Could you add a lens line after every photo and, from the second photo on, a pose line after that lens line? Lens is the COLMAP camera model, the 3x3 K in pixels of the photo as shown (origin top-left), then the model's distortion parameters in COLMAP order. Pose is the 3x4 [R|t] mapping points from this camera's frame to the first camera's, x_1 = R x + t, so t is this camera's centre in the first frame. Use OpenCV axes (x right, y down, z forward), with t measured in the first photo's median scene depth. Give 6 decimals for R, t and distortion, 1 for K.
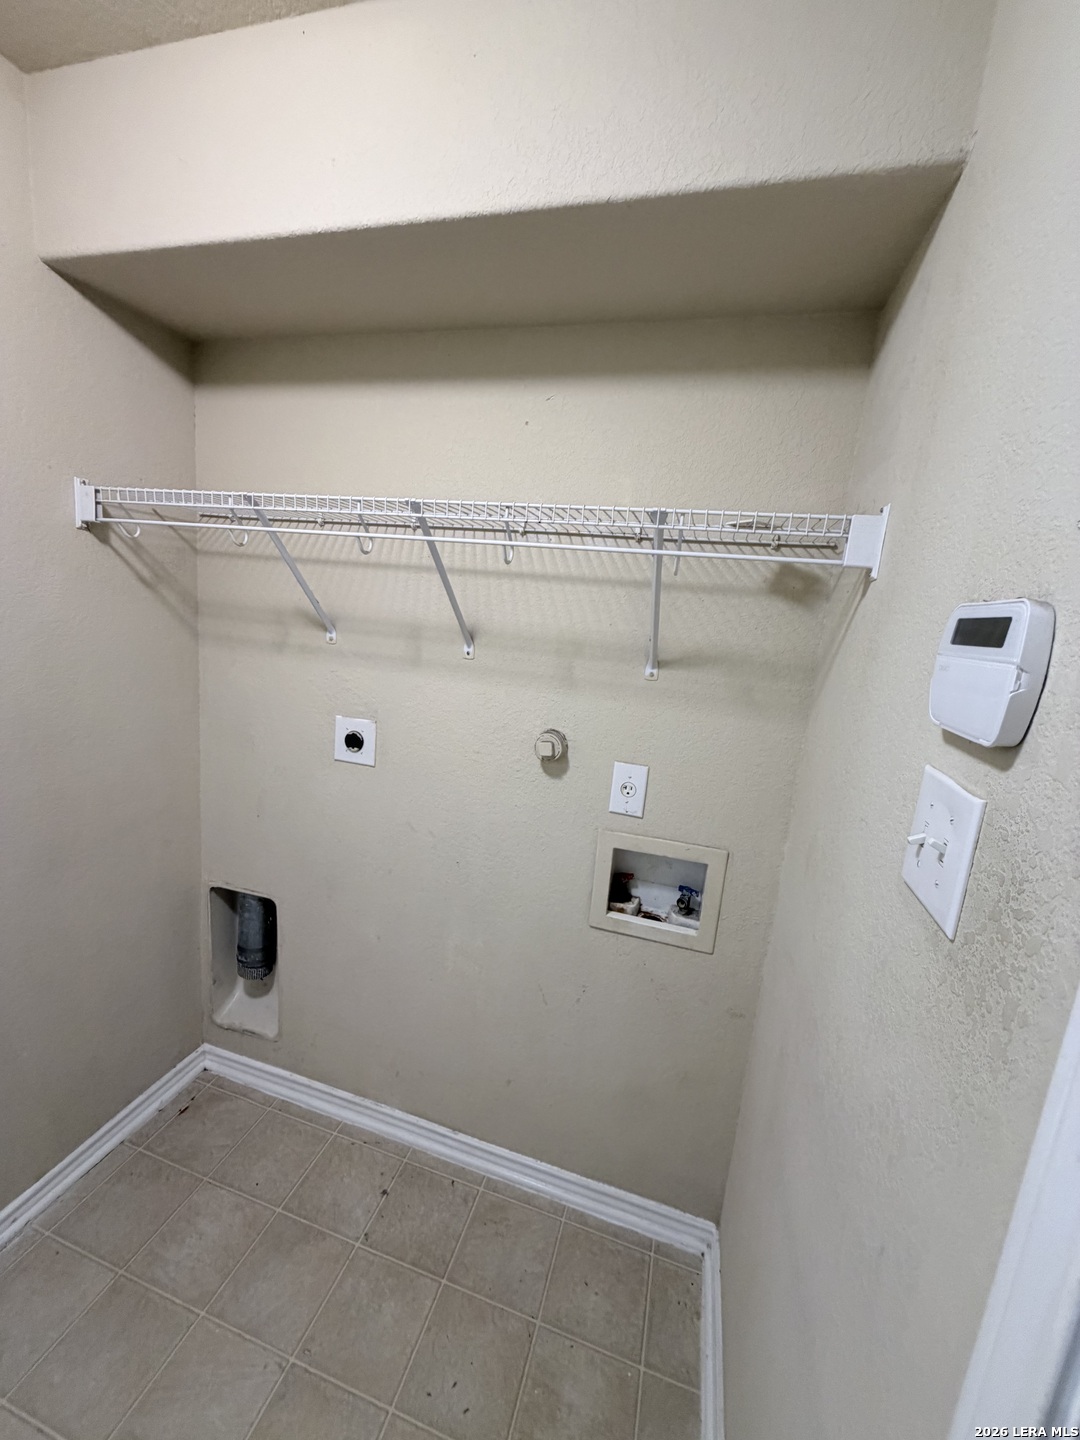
lens RADIAL K [[571.5, 0, 542.3], [0, 571.5, 716.1], [0, 0, 1]] dist [-0.001477, 0.001058]
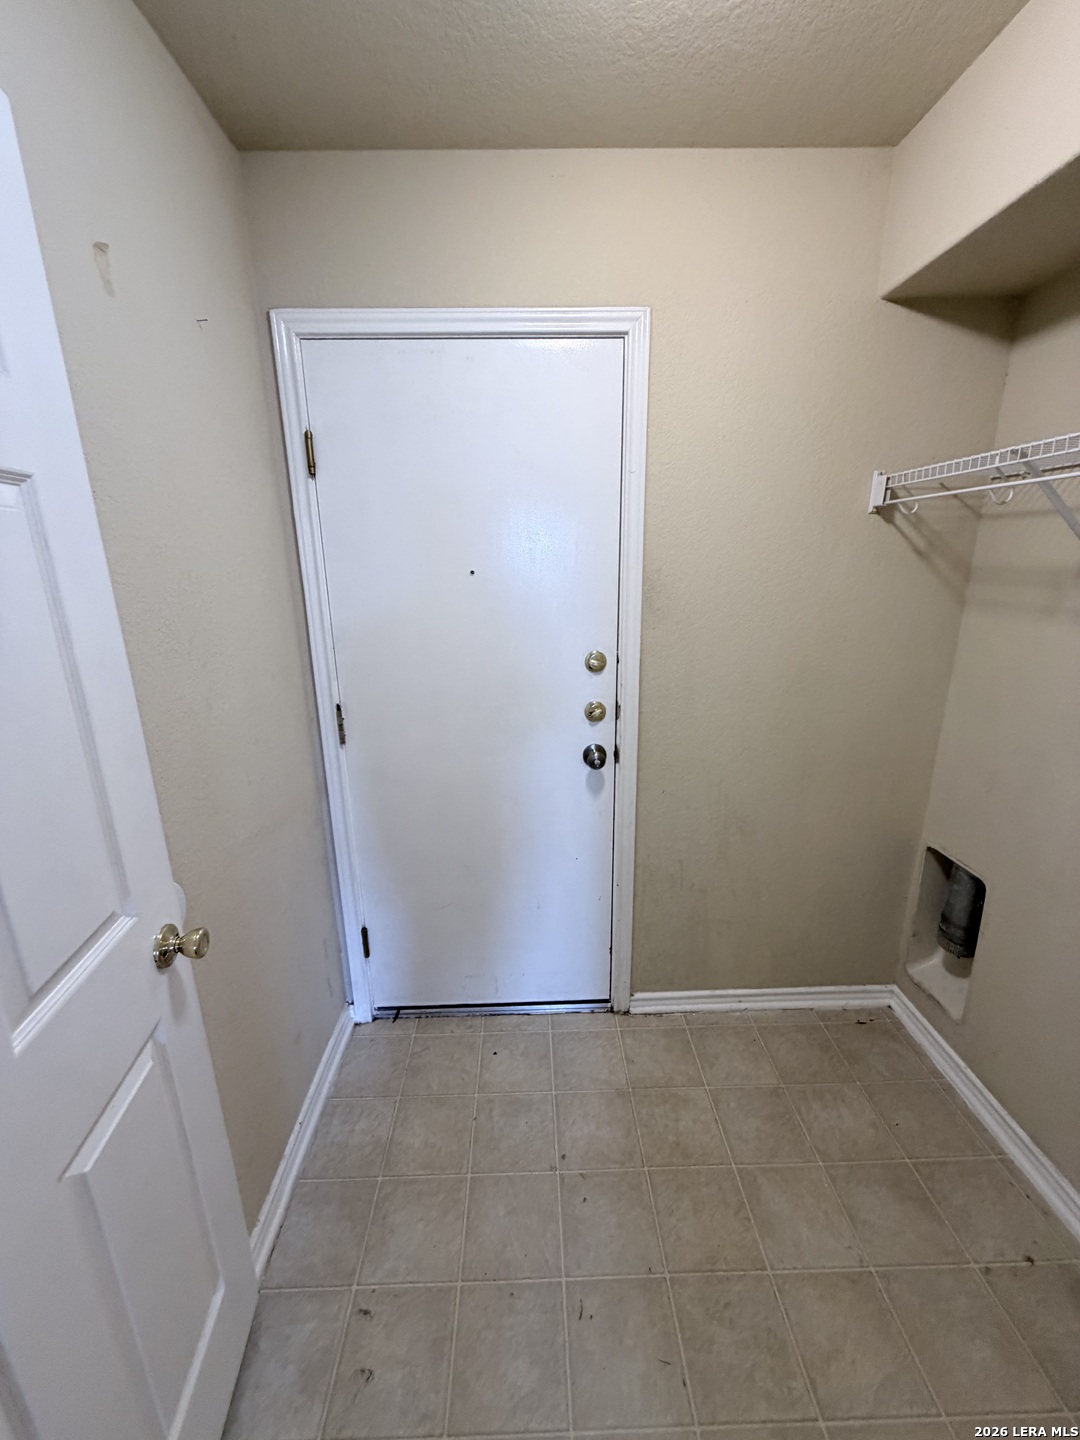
lens RADIAL K [[571.5, 0, 541.3], [0, 571.5, 712.9], [0, 0, 1]] dist [-0.001477, 0.001058]
pose [[0.307850, 0.163348, -0.937308, 0.158468], [-0.128788, 0.983239, 0.129053, 0.020608], [0.942678, 0.080985, 0.323728, -0.020759]]
